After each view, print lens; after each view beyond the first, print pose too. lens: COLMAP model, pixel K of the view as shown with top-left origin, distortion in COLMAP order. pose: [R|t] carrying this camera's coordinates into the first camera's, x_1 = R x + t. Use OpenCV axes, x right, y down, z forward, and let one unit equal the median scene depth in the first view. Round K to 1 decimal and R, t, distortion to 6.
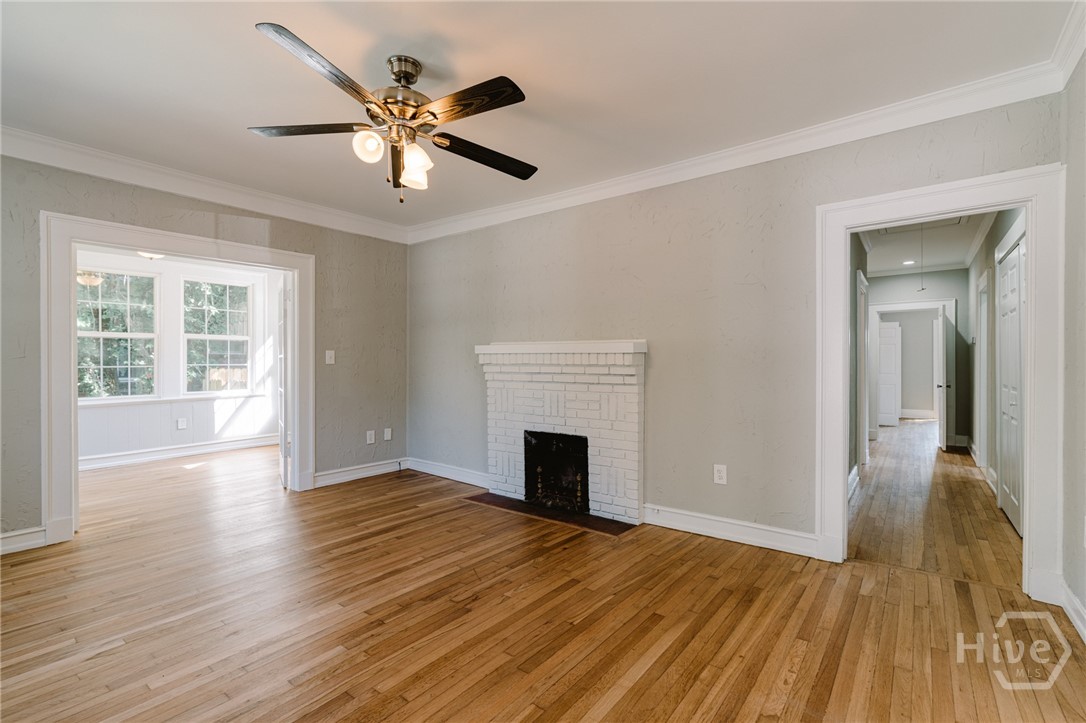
lens RADIAL K [[491.9, 0, 550.5], [0, 491.9, 362.1], [0, 0, 1]] dist [-0.003181, 0.000023]
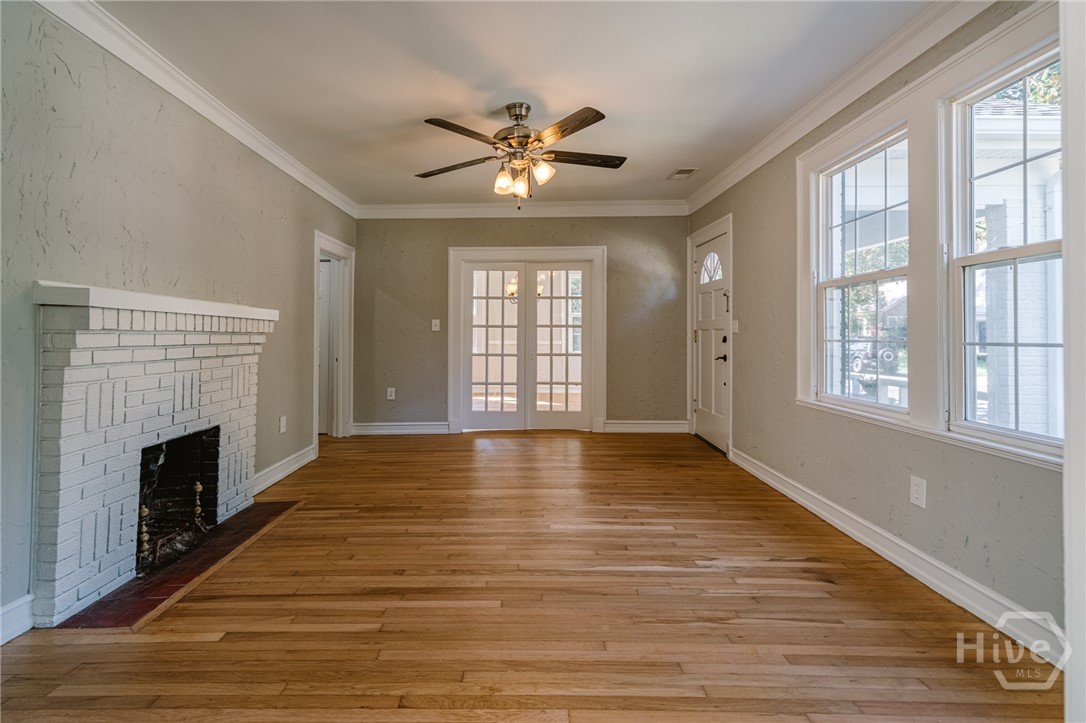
lens RADIAL K [[496.1, 0, 519.2], [0, 496.1, 326.9], [0, 0, 1]] dist [-0.001732, -0.000173]
pose [[-0.591814, 0.013121, 0.805967, -0.838089], [-0.001624, 0.999846, -0.017470, 0.010016], [-0.806073, -0.011648, -0.591702, 1.085580]]
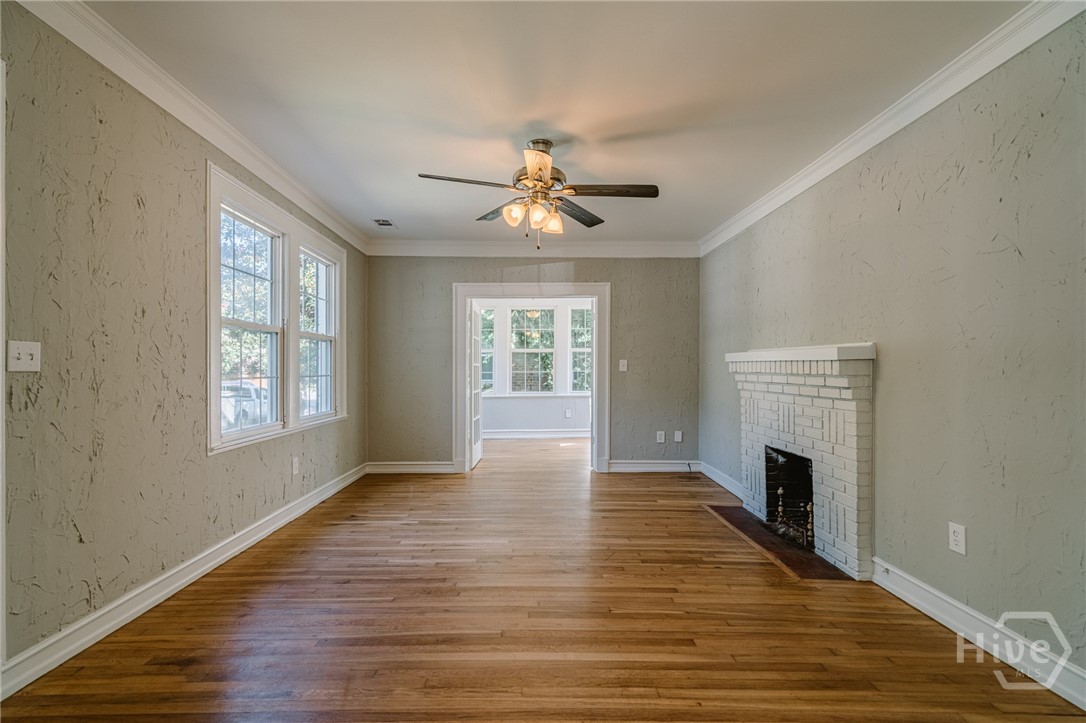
lens RADIAL K [[499.2, 0, 541.1], [0, 499.2, 367.3], [0, 0, 1]] dist [-0.005061, 0.000085]
pose [[0.619211, 0.001688, -0.785223, 0.457680], [-0.004887, 0.999987, -0.001704, -0.002855], [0.785209, 0.004893, 0.619211, 0.107666]]
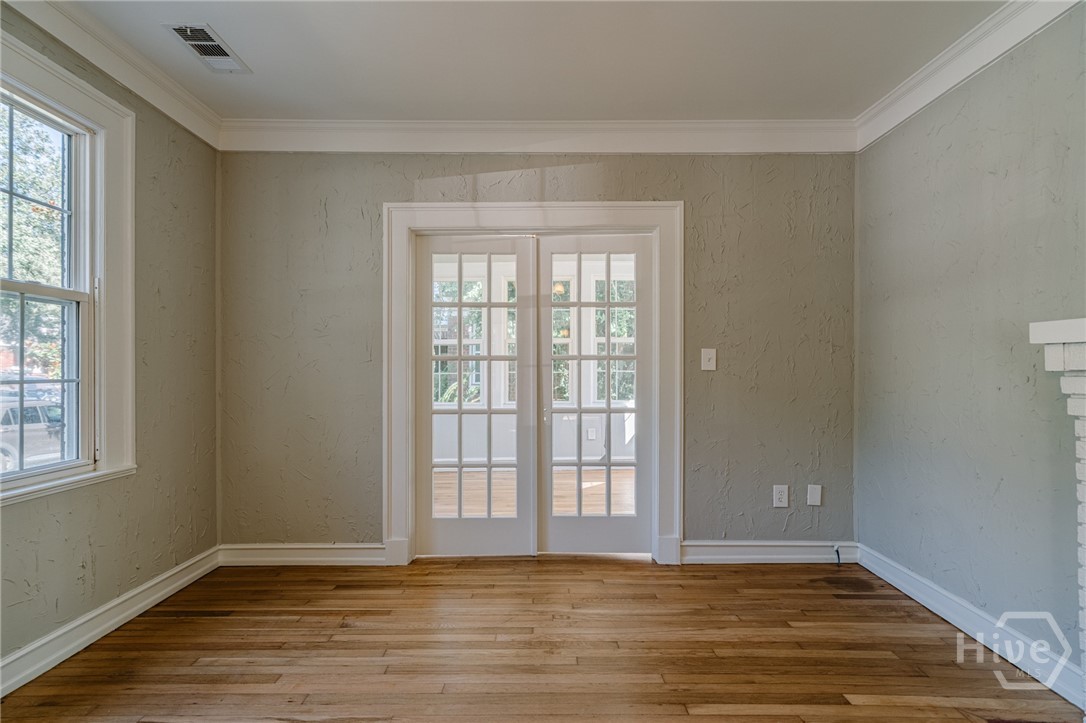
lens RADIAL K [[493.4, 0, 543.5], [0, 493.4, 366.5], [0, 0, 1]] dist [-0.003049, -0.000074]
pose [[0.606401, -0.001898, -0.795157, -0.090467], [-0.003336, 0.999982, -0.004931, 0.003582], [0.795152, 0.005643, 0.606384, 0.540069]]
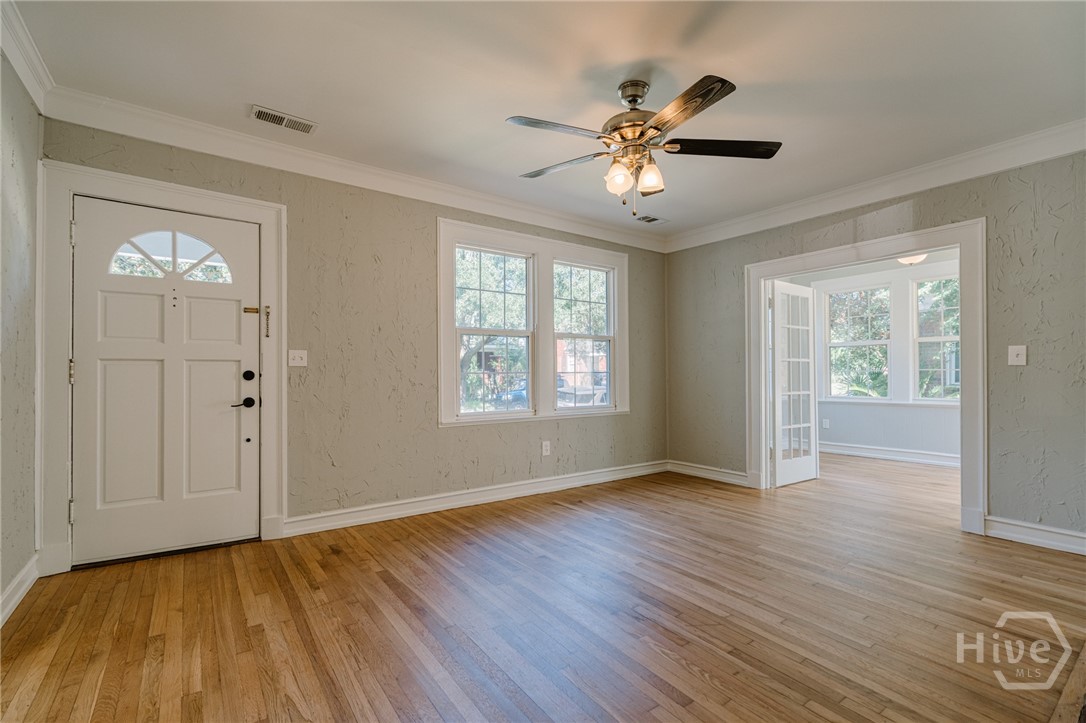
lens RADIAL K [[493.4, 0, 543.5], [0, 493.4, 366.5], [0, 0, 1]] dist [-0.003049, -0.000074]
pose [[-0.300580, -0.004704, -0.953745, 0.484738], [0.002857, 0.999979, -0.005832, 0.009549], [0.953752, -0.004478, -0.300561, 0.688853]]
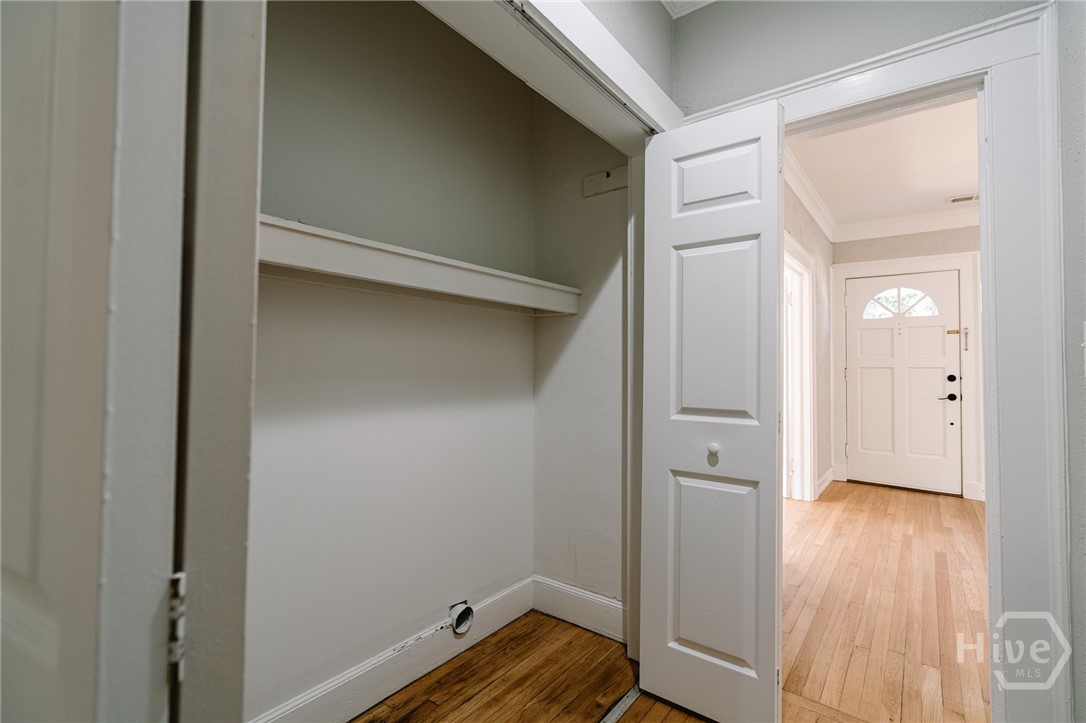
lens RADIAL K [[491.9, 0, 550.5], [0, 491.9, 362.1], [0, 0, 1]] dist [-0.003181, 0.000023]
pose [[-0.999962, -0.005912, 0.006342, 0.793667], [-0.006057, 0.999713, -0.023187, 0.013105], [-0.006203, -0.023225, -0.999711, 1.145156]]
